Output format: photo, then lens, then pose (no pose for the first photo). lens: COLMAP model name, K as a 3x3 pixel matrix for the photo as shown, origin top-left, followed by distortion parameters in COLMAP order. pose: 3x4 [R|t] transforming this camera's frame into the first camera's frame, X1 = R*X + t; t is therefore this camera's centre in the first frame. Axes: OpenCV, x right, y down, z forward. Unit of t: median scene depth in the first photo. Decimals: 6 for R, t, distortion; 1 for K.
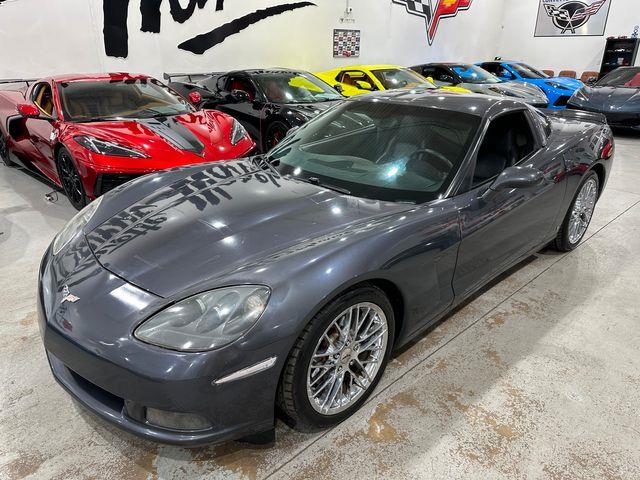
lens RADIAL K [[456.7, 0, 317.9], [0, 456.7, 240.4], [0, 0, 1]] dist [0.006595, -0.003711]
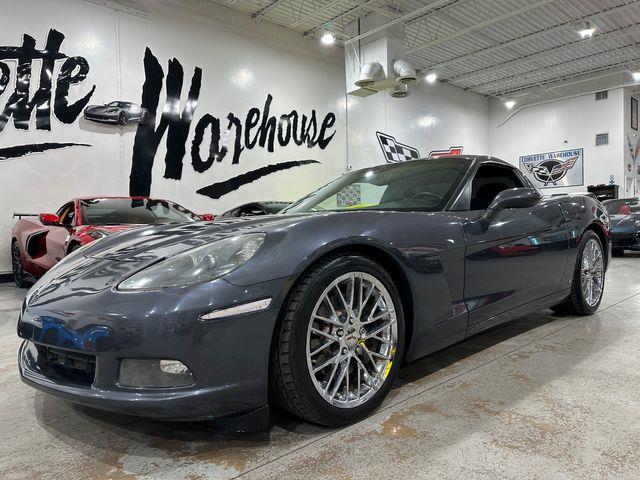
lens RADIAL K [[452.9, 0, 321.0], [0, 452.9, 237.0], [0, 0, 1]] dist [0.023396, -0.026083]
pose [[0.999550, -0.028271, -0.009981, 0.016719], [0.022901, 0.934810, -0.354410, 0.373856], [0.019350, 0.354022, 0.935037, 0.097551]]
